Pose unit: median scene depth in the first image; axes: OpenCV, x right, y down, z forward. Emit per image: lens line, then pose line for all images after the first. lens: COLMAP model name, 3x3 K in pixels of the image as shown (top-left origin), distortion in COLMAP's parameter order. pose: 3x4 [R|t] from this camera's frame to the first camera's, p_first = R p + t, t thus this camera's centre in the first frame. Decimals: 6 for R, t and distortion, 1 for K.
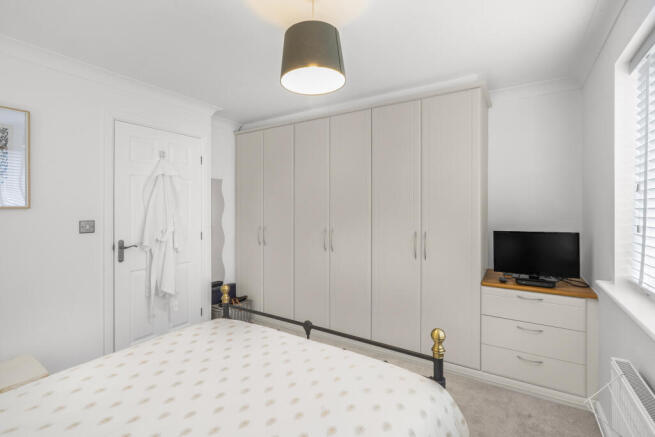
lens RADIAL K [[297.3, 0, 328.9], [0, 297.3, 214.7], [0, 0, 1]] dist [-0.000129, 0.000018]
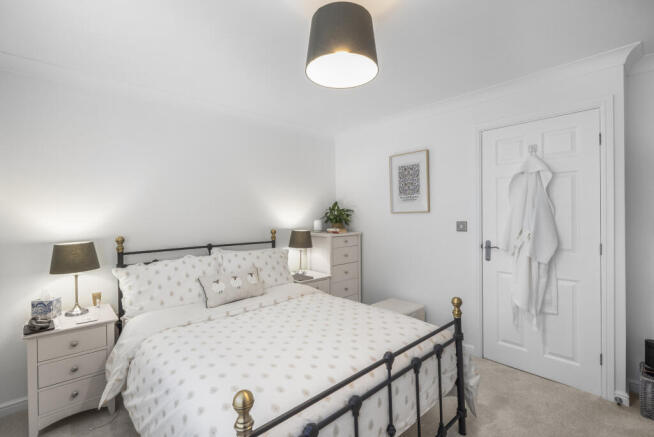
lens RADIAL K [[296.8, 0, 328.4], [0, 296.8, 214.7], [0, 0, 1]] dist [-0.000129, 0.000018]
pose [[-0.255920, -0.000312, -0.966698, 0.507912], [-0.003535, 0.999994, 0.000613, -0.006877], [0.966691, 0.003574, -0.255920, 0.735961]]
